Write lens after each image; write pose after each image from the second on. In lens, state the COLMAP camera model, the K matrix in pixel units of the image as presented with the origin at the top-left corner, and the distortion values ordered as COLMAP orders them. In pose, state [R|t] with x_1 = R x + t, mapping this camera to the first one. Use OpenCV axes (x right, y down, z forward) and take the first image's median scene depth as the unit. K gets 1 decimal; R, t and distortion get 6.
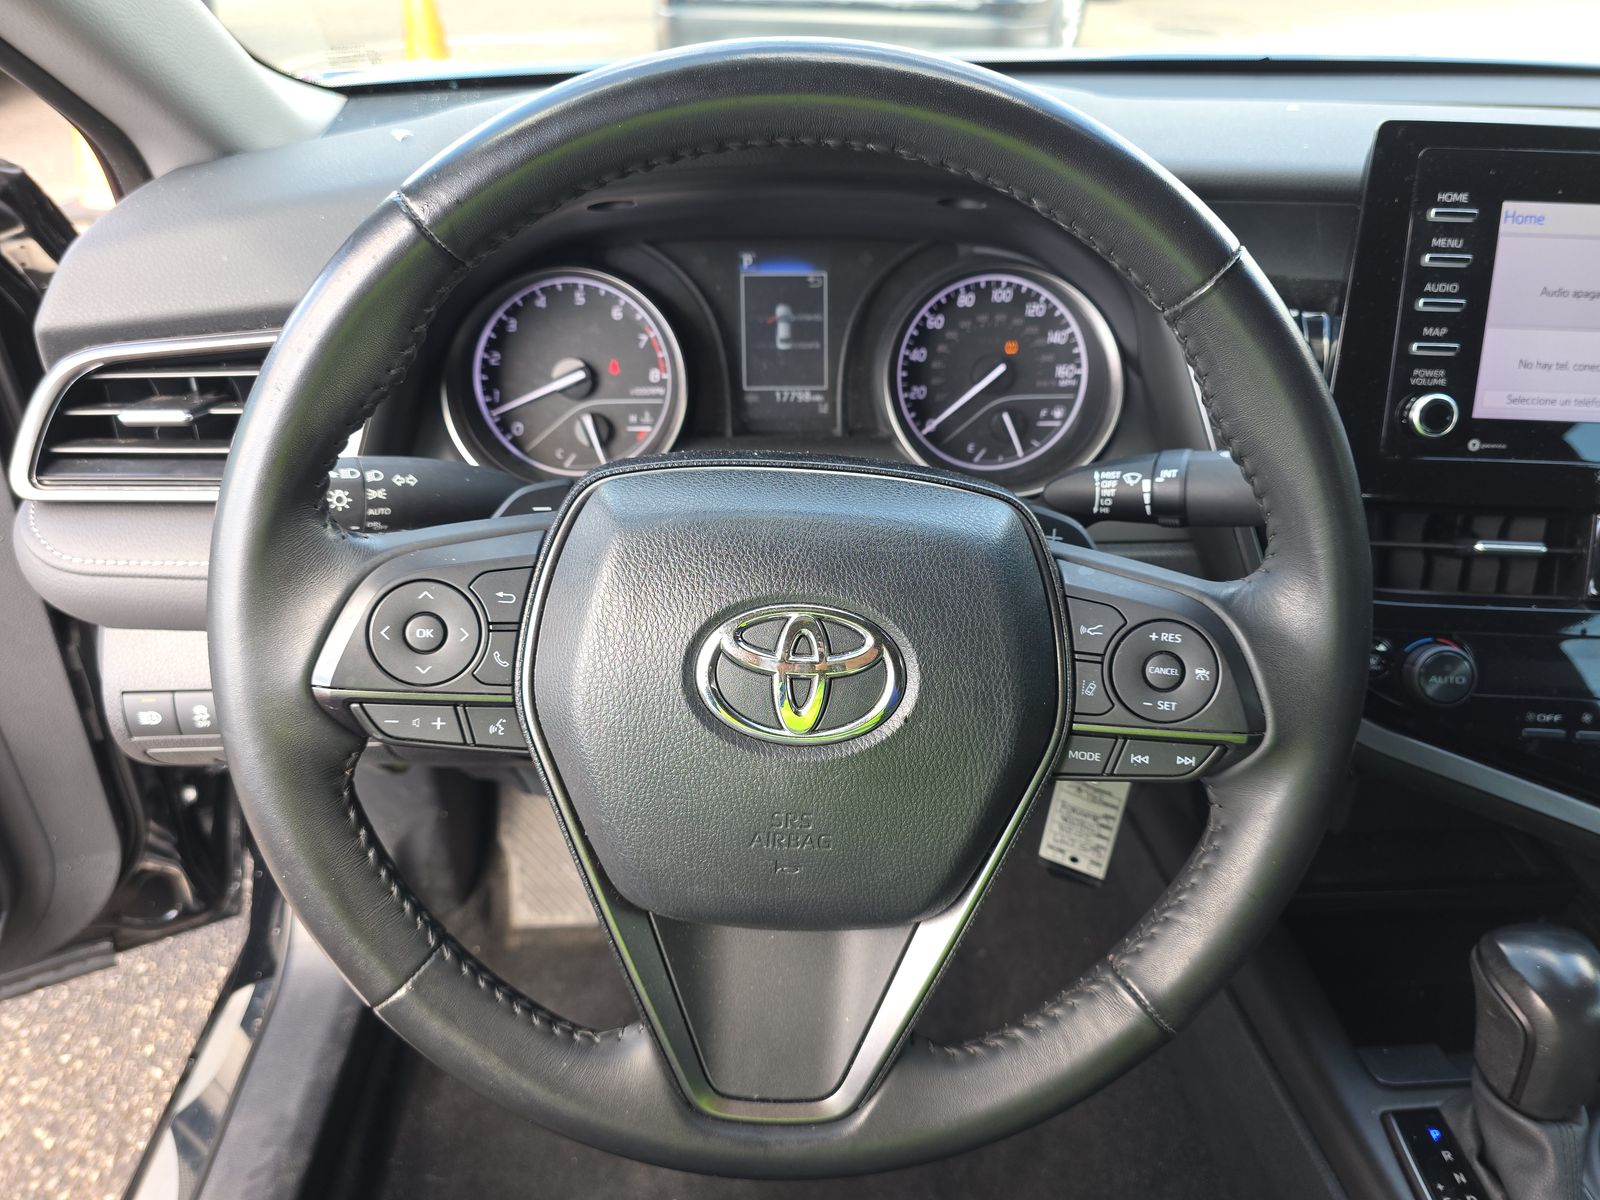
lens RADIAL K [[1181.6, 0, 802.5], [0, 1181.6, 591.8], [0, 0, 1]] dist [0.010018, 0.000828]
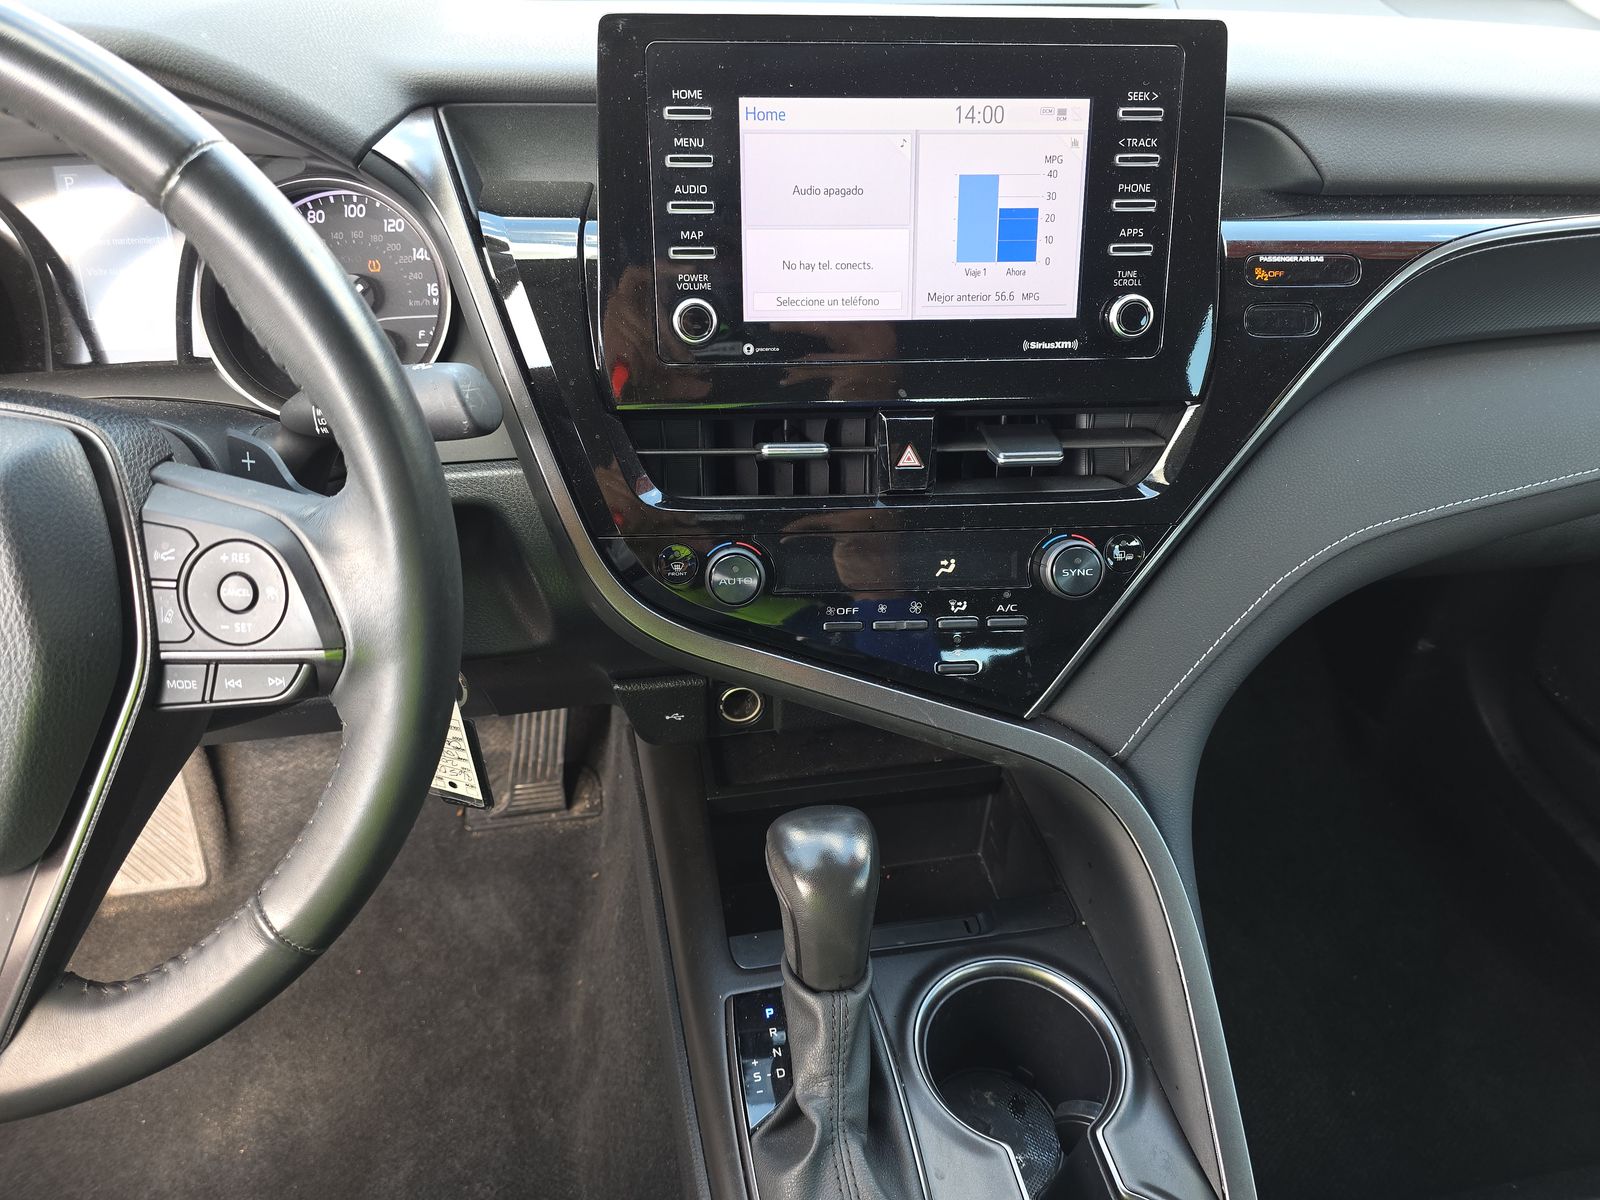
lens RADIAL K [[1168.3, 0, 800.0], [0, 1168.3, 600.0], [0, 0, 1]] dist [0.113815, -0.156388]
pose [[0.995196, -0.062925, 0.074997, 0.443257], [0.057791, 0.995957, 0.068772, 0.020062], [-0.079021, -0.064107, 0.994809, -0.014707]]
